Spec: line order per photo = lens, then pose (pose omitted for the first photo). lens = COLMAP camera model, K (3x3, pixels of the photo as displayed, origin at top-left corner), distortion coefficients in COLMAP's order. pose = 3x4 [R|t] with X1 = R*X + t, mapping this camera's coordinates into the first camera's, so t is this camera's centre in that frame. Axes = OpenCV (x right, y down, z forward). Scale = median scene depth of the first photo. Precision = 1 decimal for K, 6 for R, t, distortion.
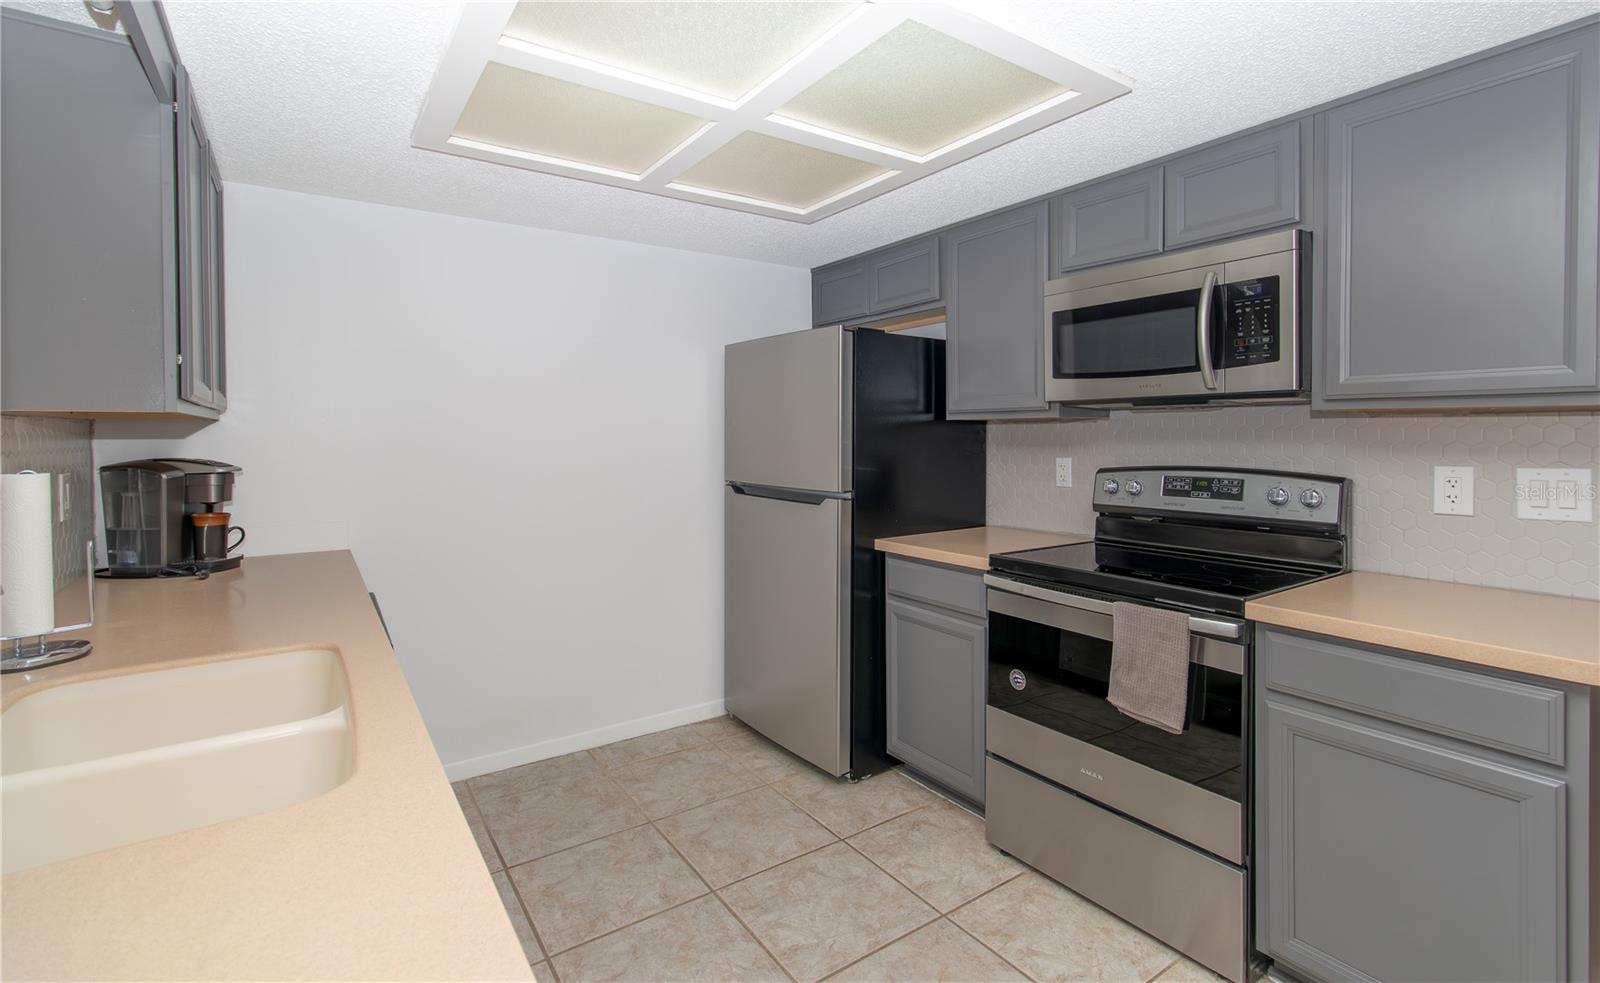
lens RADIAL K [[736.2, 0, 815.2], [0, 736.2, 443.6], [0, 0, 1]] dist [0.010556, -0.000510]
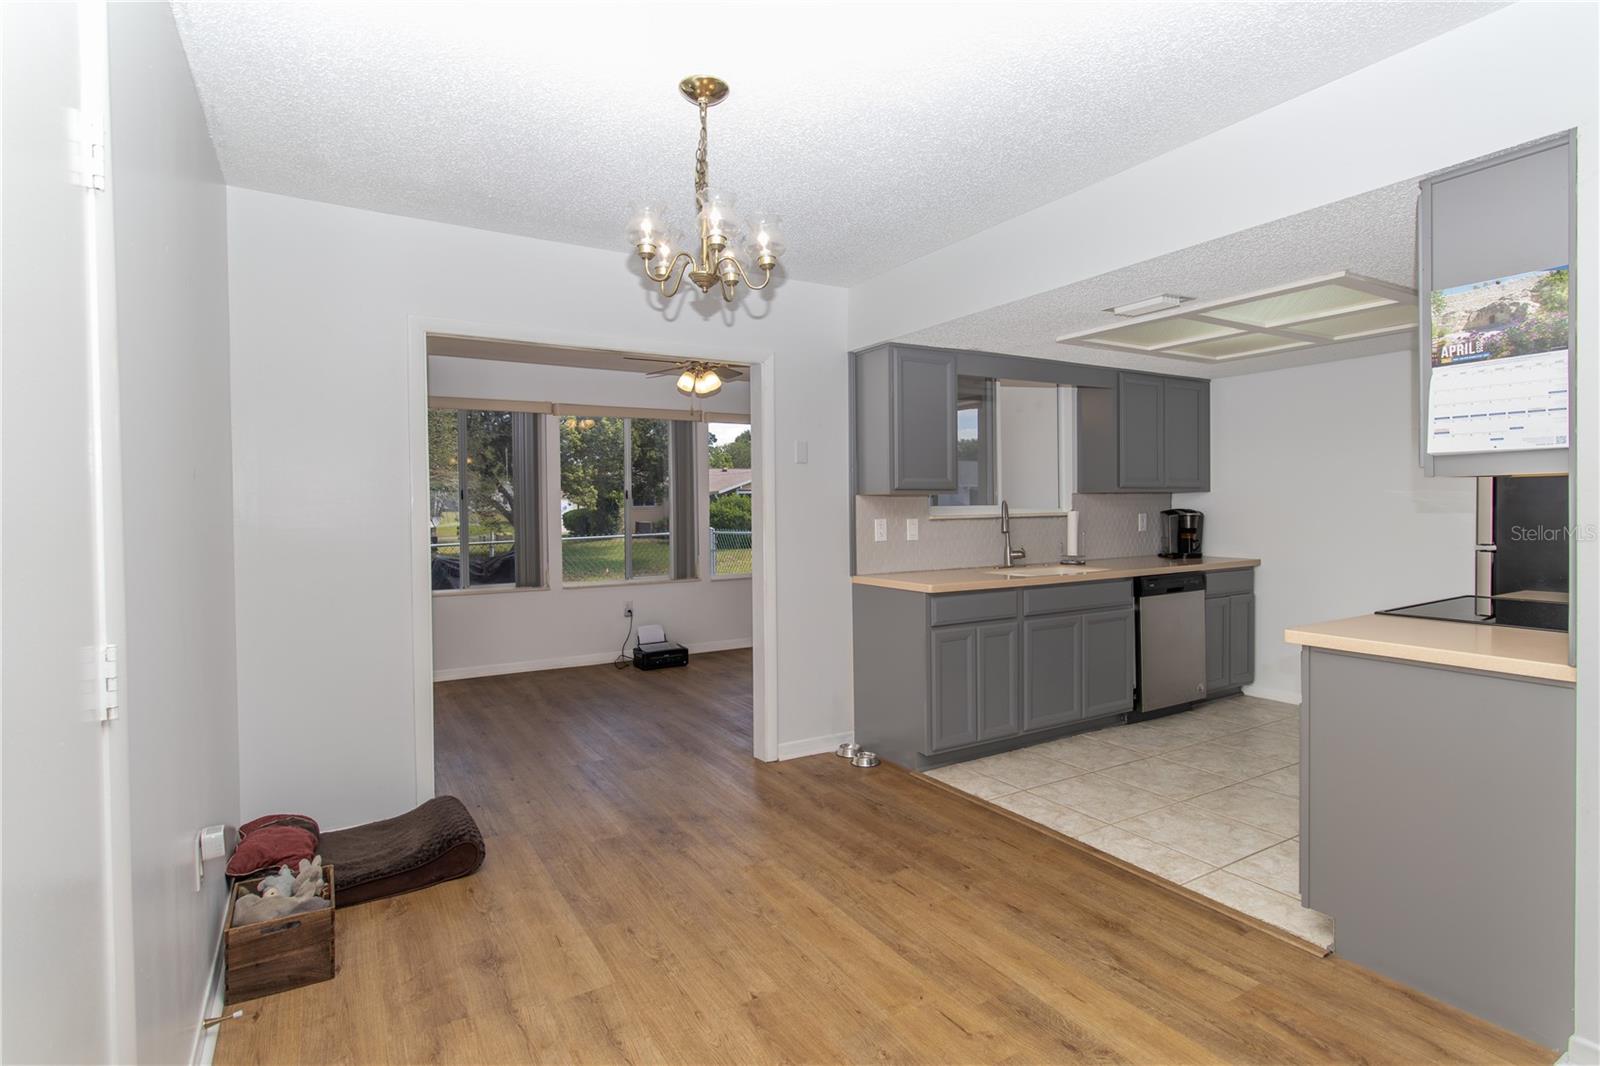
lens RADIAL K [[796.9, 0, 816.6], [0, 796.9, 517.8], [0, 0, 1]] dist [-0.007506, 0.000377]
pose [[-0.055061, 0.023449, -0.998208, 1.634990], [-0.002934, 0.999716, 0.023646, -0.007253], [0.998479, 0.004231, -0.054976, -0.009003]]
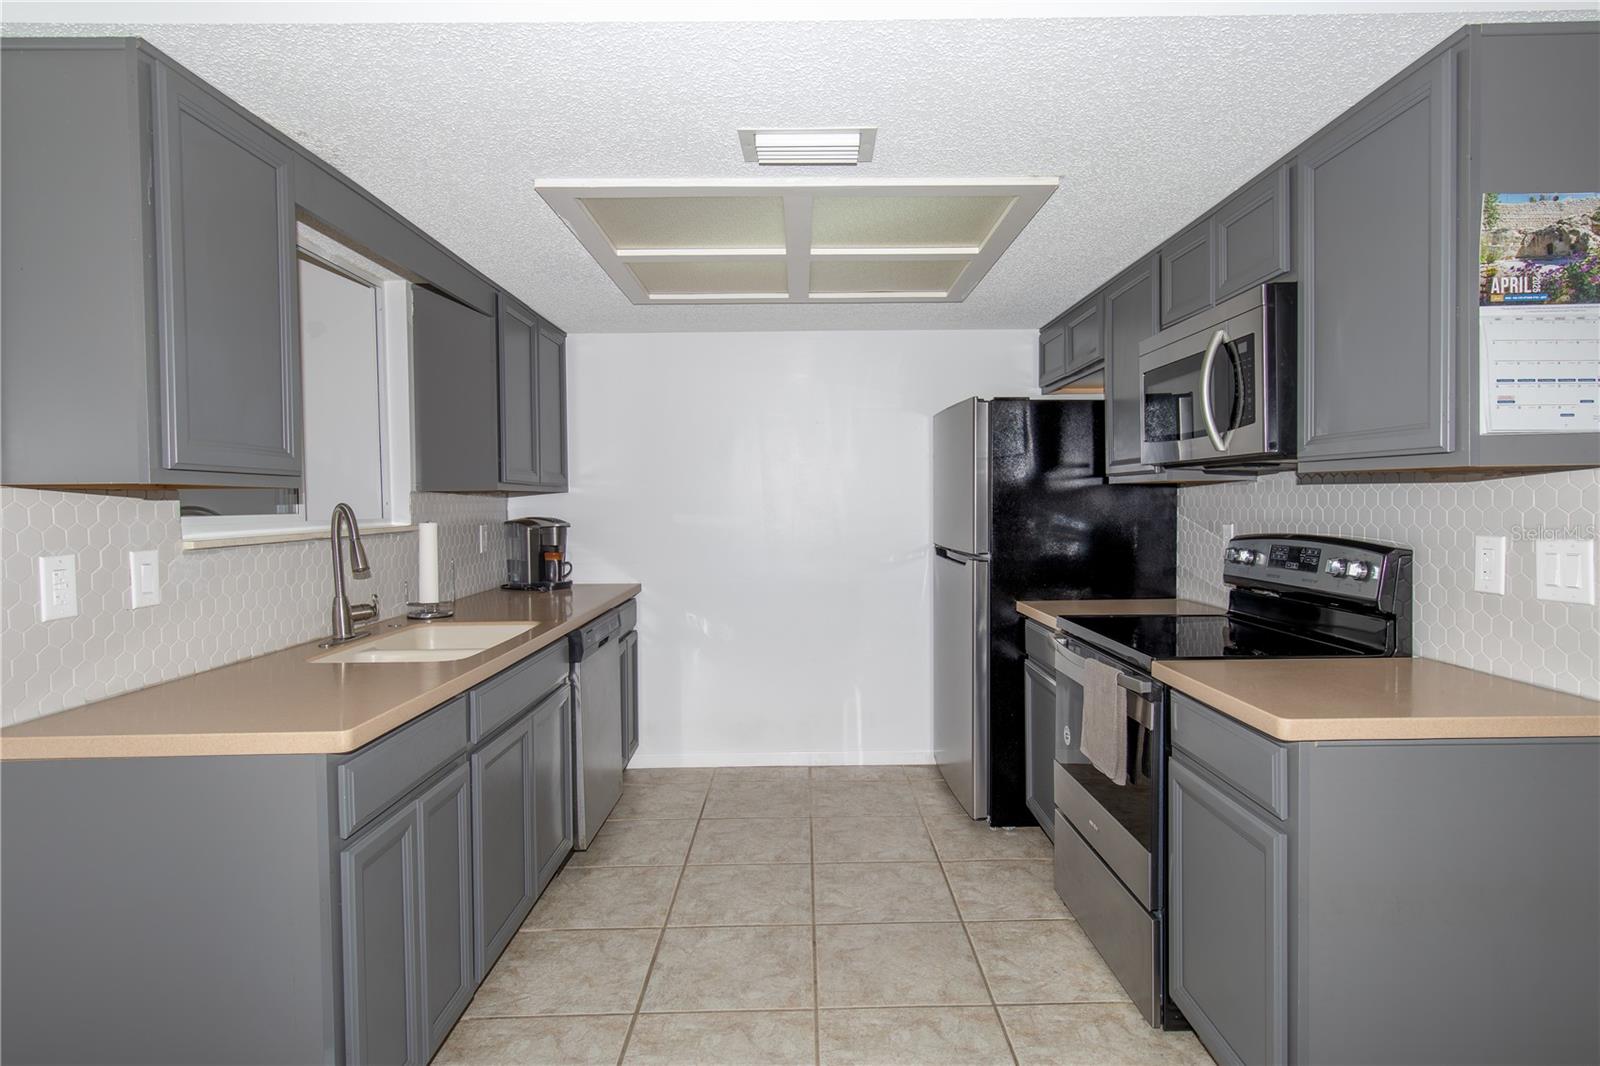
lens RADIAL K [[881.8, 0, 811.4], [0, 881.8, 521.1], [0, 0, 1]] dist [0.005677, 0.000210]
pose [[0.826923, 0.009697, -0.562232, 0.654172], [-0.000983, 0.999875, 0.015800, -0.001817], [0.562314, -0.012513, 0.826829, -0.222190]]
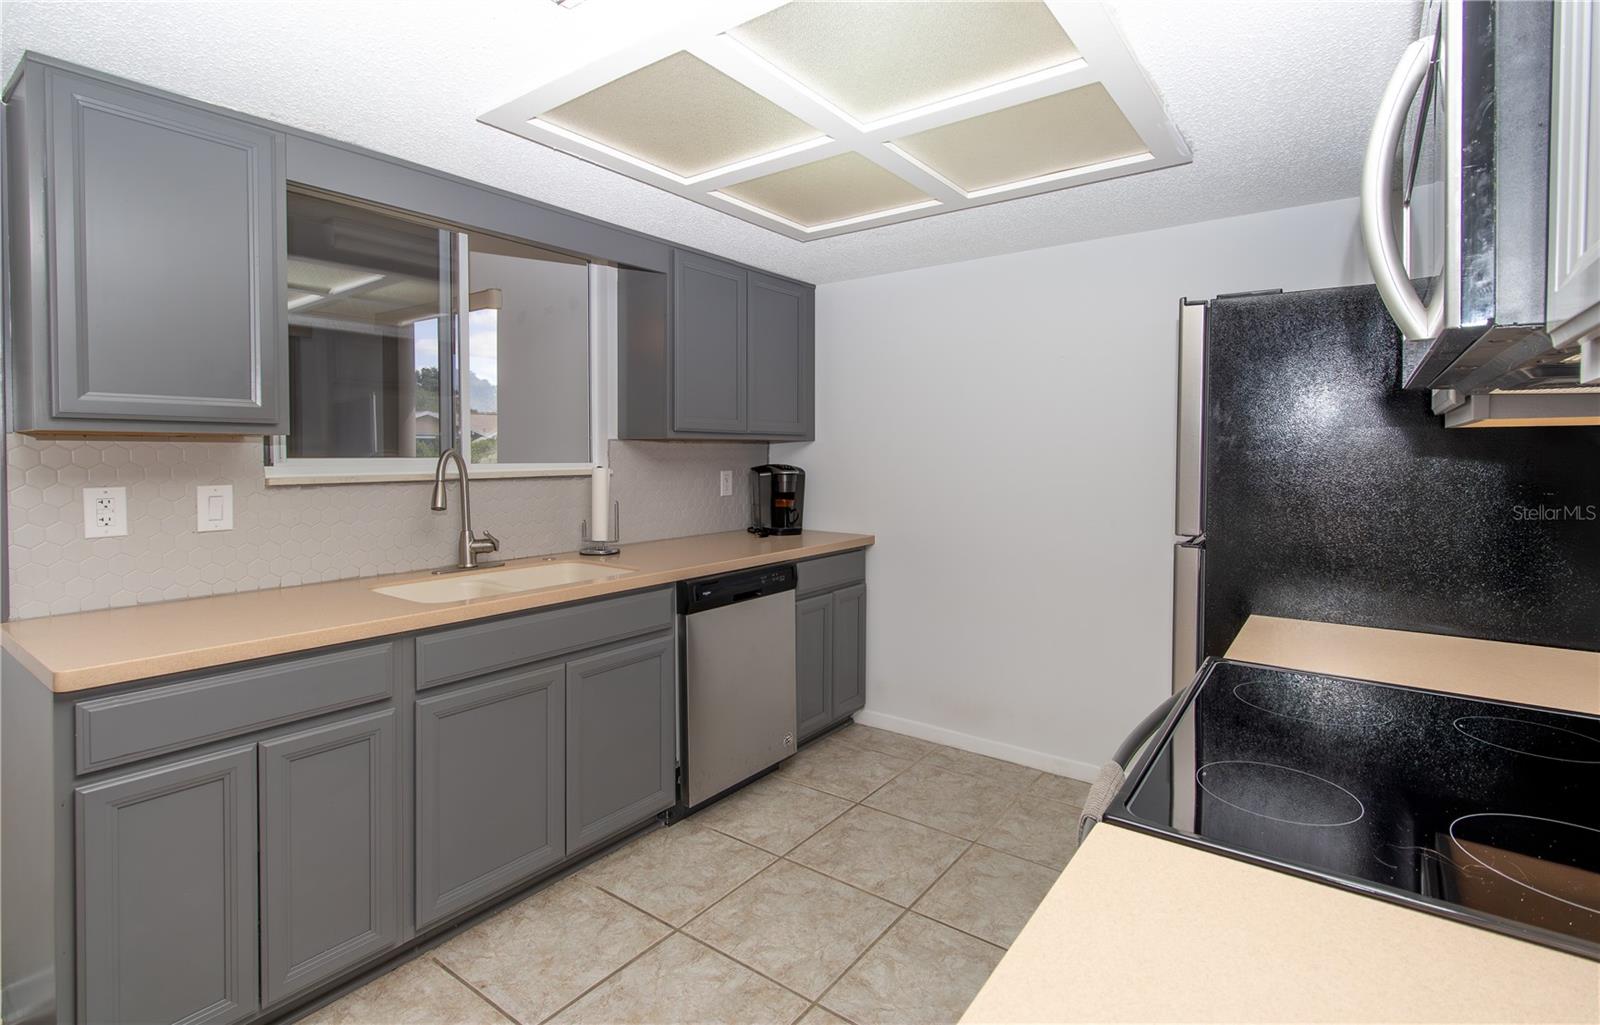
lens RADIAL K [[752.5, 0, 799.4], [0, 752.5, 466.4], [0, 0, 1]] dist [-0.000468, 0.000434]
pose [[0.316196, 0.026776, -0.948316, 0.714095], [-0.017350, 0.999598, 0.022439, -0.013574], [0.948535, 0.009358, 0.316533, 0.495849]]
